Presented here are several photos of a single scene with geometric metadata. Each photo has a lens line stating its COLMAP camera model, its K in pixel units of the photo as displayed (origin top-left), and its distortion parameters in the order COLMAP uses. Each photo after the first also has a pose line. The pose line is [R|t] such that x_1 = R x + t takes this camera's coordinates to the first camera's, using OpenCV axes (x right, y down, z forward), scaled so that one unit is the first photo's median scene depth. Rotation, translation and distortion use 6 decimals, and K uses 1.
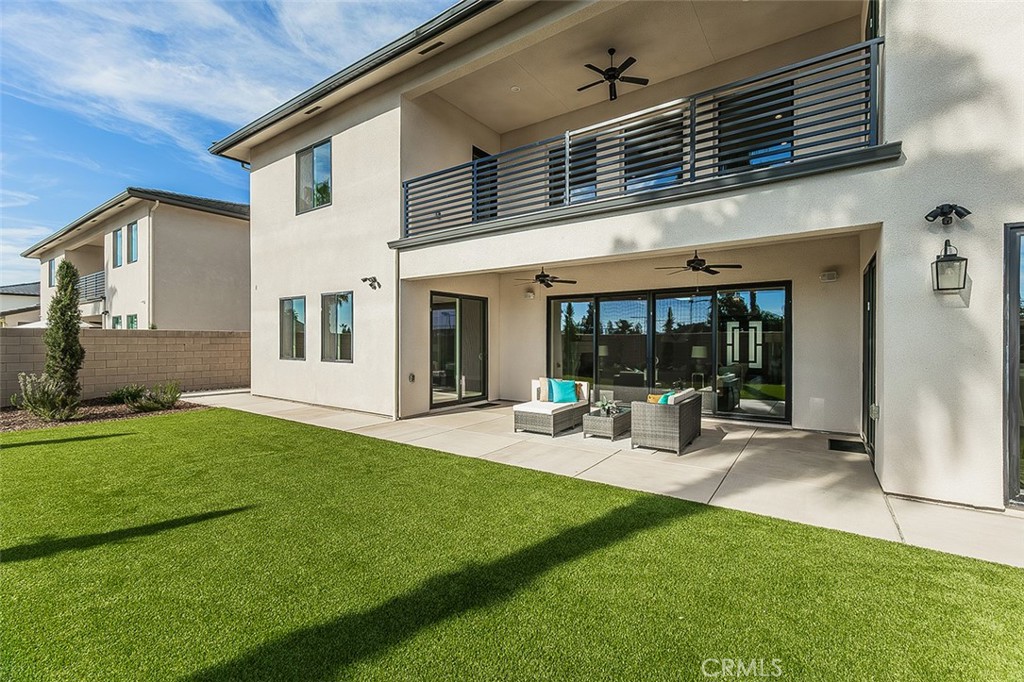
lens RADIAL K [[441.7, 0, 538.1], [0, 441.7, 340.6], [0, 0, 1]] dist [0.006586, -0.000319]
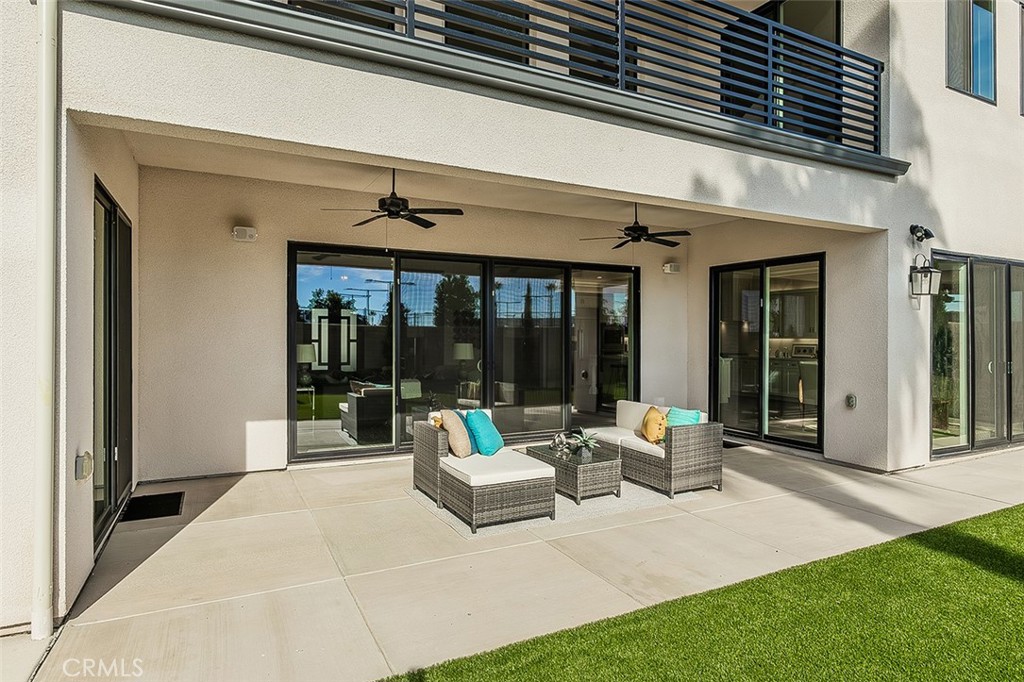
lens RADIAL K [[578.6, 0, 515.8], [0, 578.6, 340.0], [0, 0, 1]] dist [0.000063, 0.001845]
pose [[0.493811, -0.002826, 0.869565, -0.227160], [-0.004777, 0.999971, 0.005962, 0.001134], [-0.869556, -0.007098, 0.493783, 0.265797]]
